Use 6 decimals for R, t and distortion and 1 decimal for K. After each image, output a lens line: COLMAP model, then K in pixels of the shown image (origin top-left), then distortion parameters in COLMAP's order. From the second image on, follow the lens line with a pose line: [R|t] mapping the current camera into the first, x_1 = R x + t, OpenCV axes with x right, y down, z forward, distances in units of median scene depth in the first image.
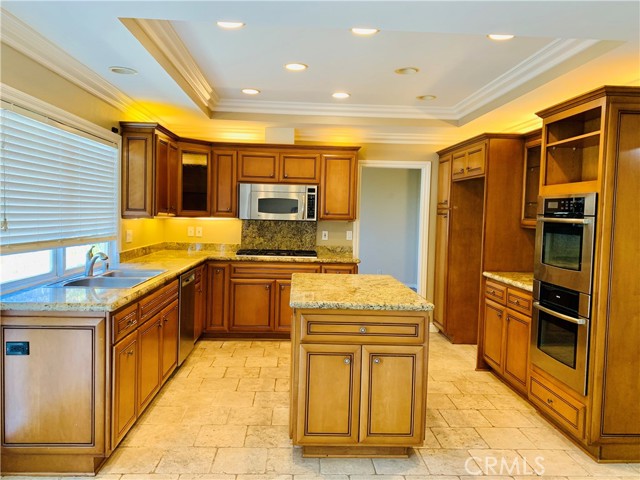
lens RADIAL K [[490.0, 0, 319.3], [0, 490.0, 237.9], [0, 0, 1]] dist [0.033342, -0.006254]
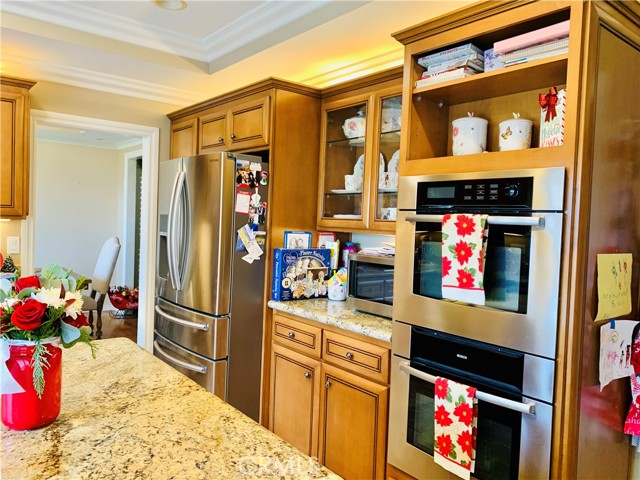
lens RADIAL K [[490.0, 0, 303.7], [0, 490.0, 234.1], [0, 0, 1]] dist [0.033342, -0.006254]
pose [[0.821271, -0.012416, 0.570403, 0.016164], [0.015488, 0.999880, -0.000534, -0.016104], [-0.570328, 0.009273, 0.821365, 0.484292]]
